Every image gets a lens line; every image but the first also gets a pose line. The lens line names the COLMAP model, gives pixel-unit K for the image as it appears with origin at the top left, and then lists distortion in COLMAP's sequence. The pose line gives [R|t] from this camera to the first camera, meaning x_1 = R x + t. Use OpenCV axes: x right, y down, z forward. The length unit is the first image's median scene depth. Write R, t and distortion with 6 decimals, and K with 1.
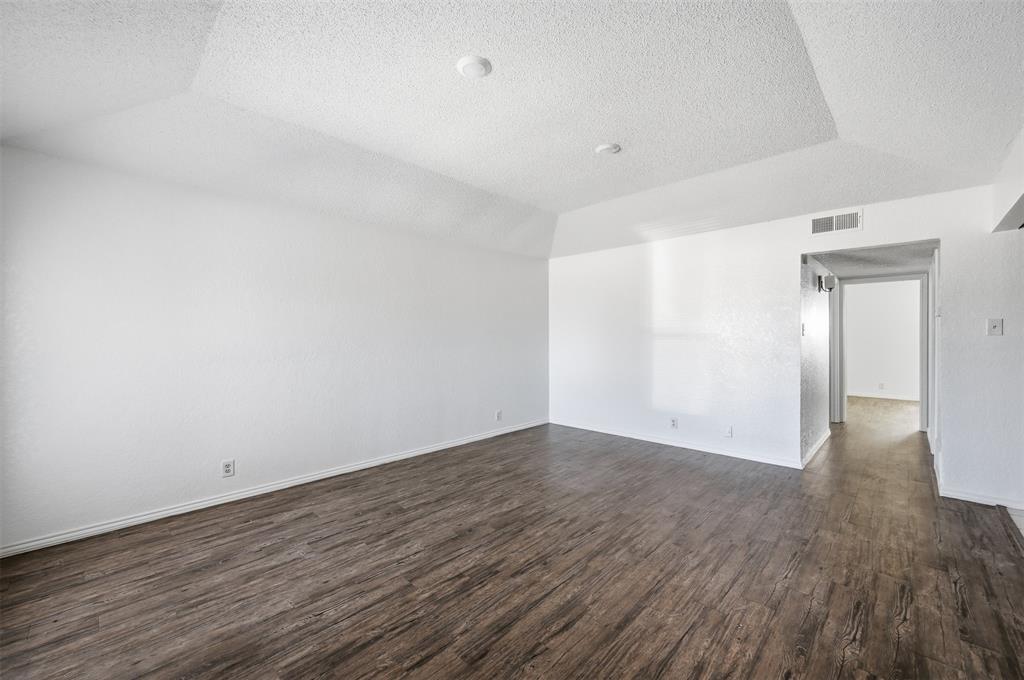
lens RADIAL K [[407.1, 0, 512.6], [0, 407.1, 338.6], [0, 0, 1]] dist [0.000217, -0.000584]
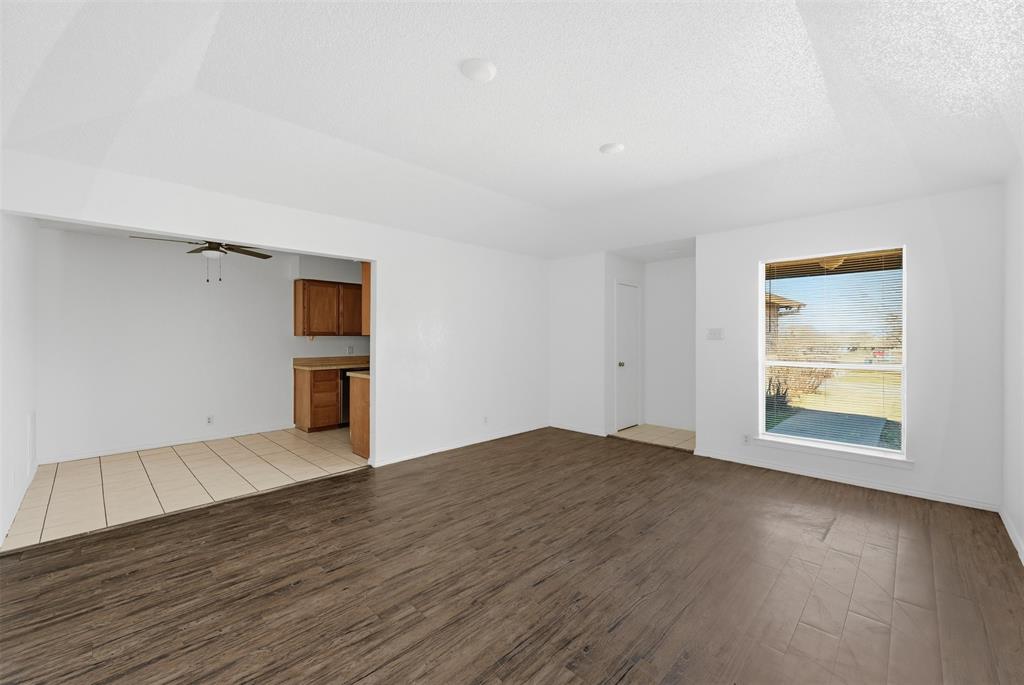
lens RADIAL K [[415.2, 0, 511.6], [0, 415.2, 340.2], [0, 0, 1]] dist [0.000359, 0.000018]
pose [[-0.999985, 0.005206, 0.001581, 0.228661], [0.005216, 0.999967, 0.006183, -0.010305], [-0.001548, 0.006191, -0.999980, 2.201237]]
